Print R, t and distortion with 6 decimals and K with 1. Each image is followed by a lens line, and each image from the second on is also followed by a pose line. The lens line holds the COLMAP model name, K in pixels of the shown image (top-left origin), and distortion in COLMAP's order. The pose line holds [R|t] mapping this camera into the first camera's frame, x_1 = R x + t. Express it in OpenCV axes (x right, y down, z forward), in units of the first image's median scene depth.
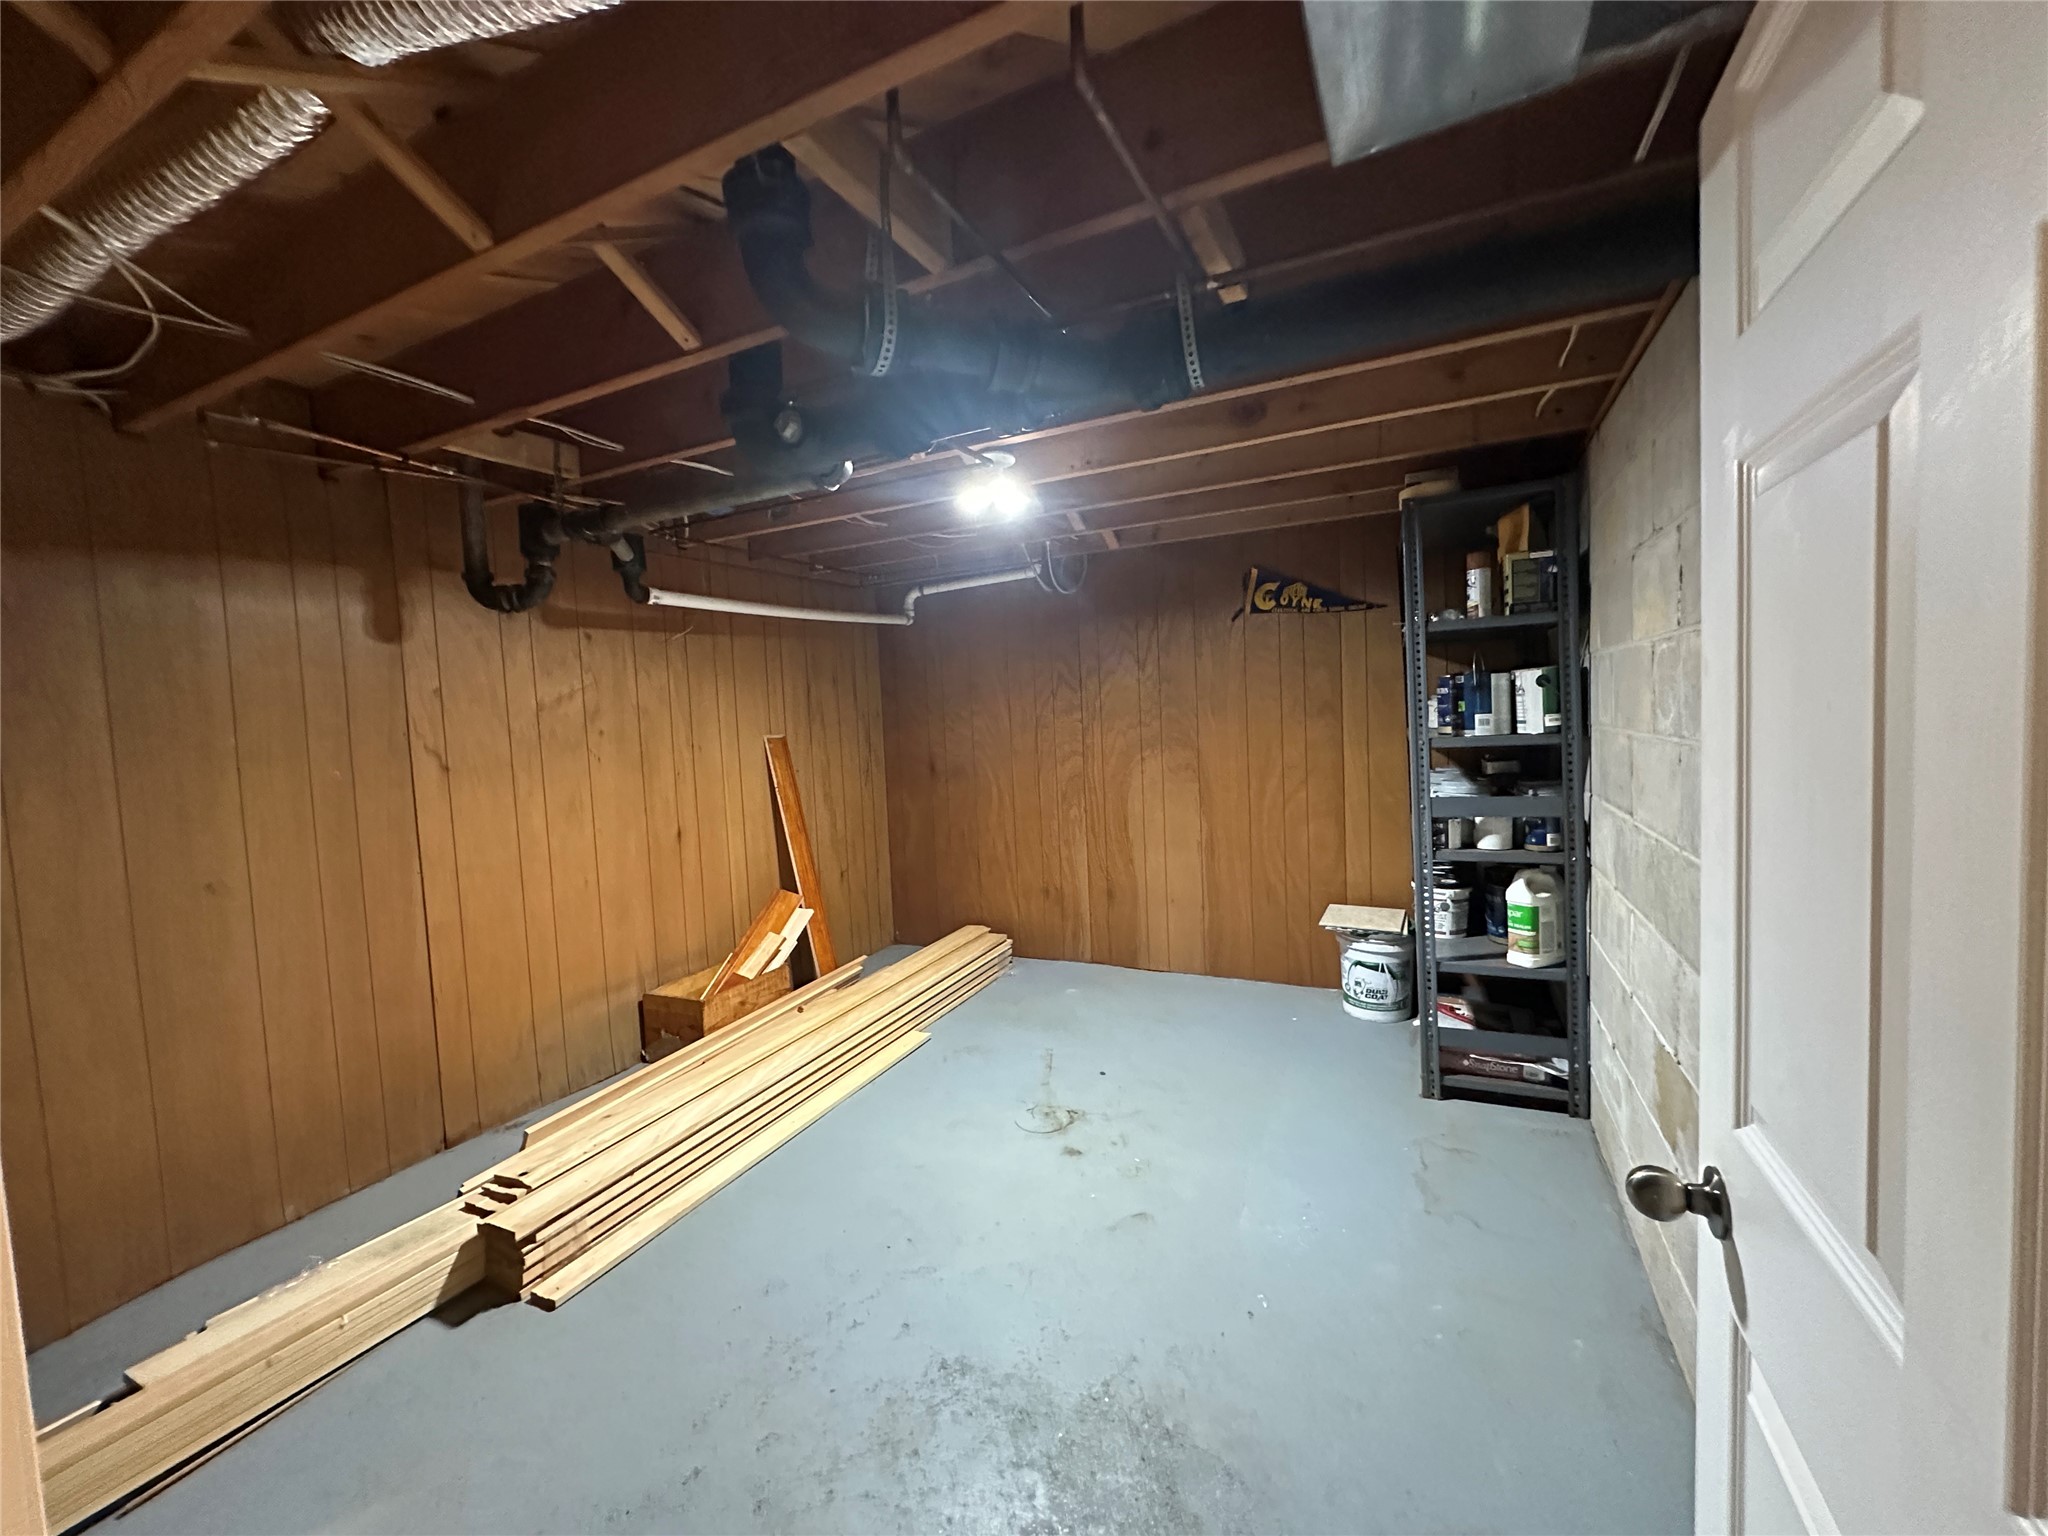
lens RADIAL K [[822.6, 0, 1024.0], [0, 822.6, 768.0], [0, 0, 1]] dist [0.000136, -0.000078]
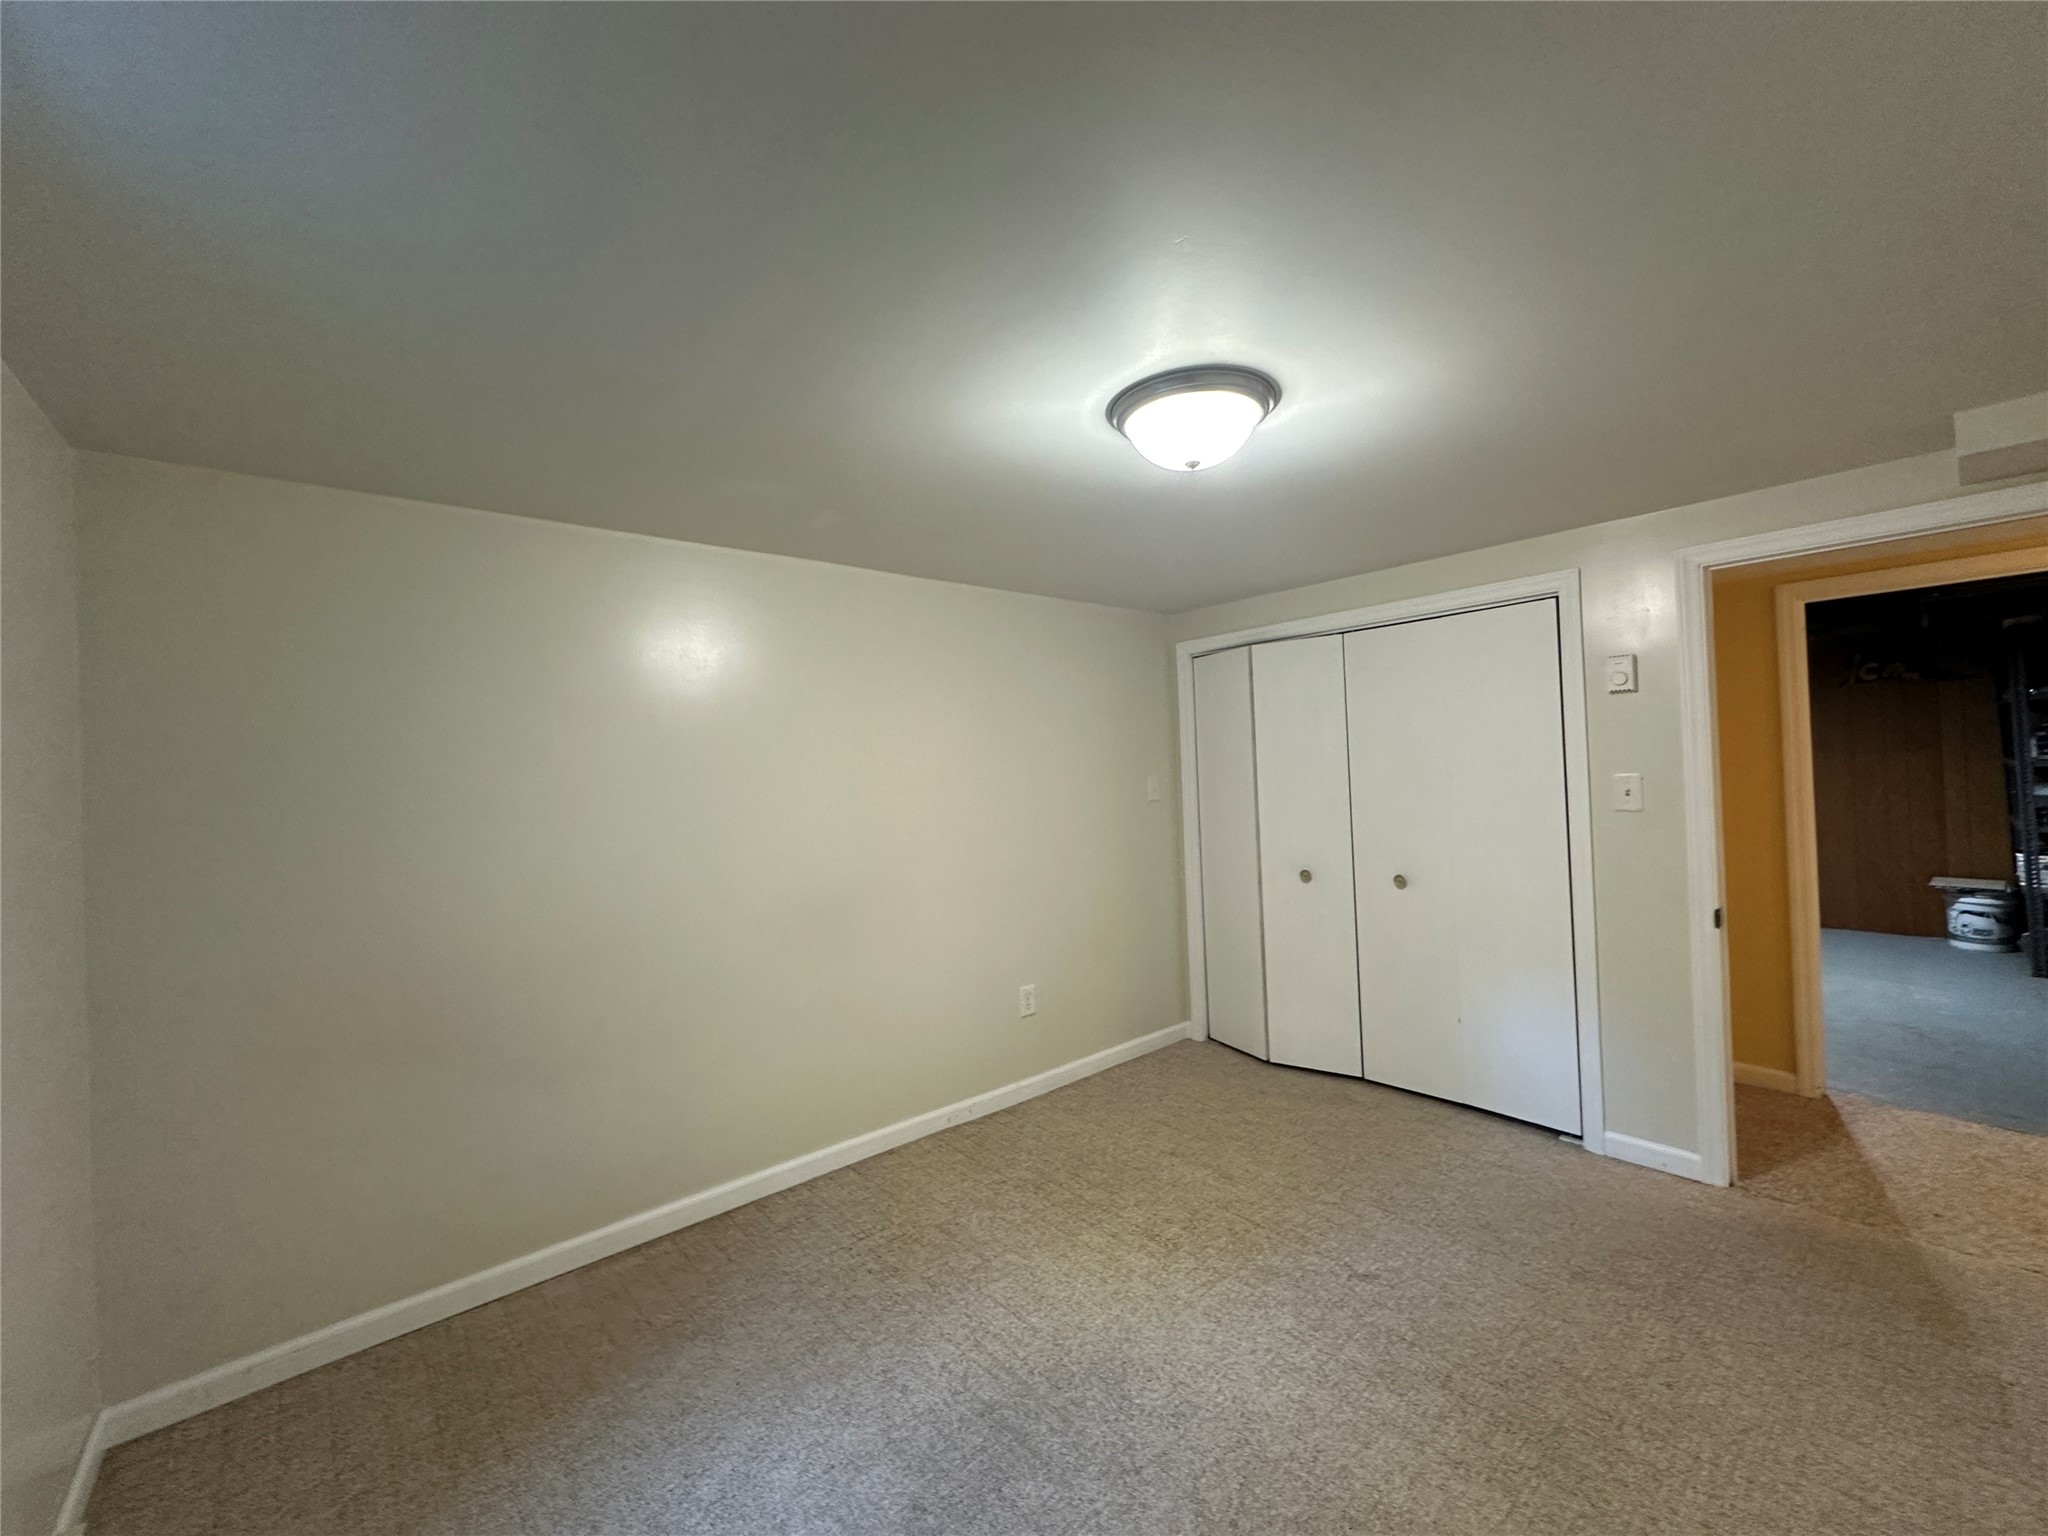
lens RADIAL K [[822.6, 0, 1024.0], [0, 822.6, 768.0], [0, 0, 1]] dist [0.000136, -0.000078]
pose [[0.922721, 0.004127, -0.385447, -0.620184], [-0.025148, 0.998457, -0.049510, 0.091261], [0.384648, 0.055377, 0.921401, -1.096550]]
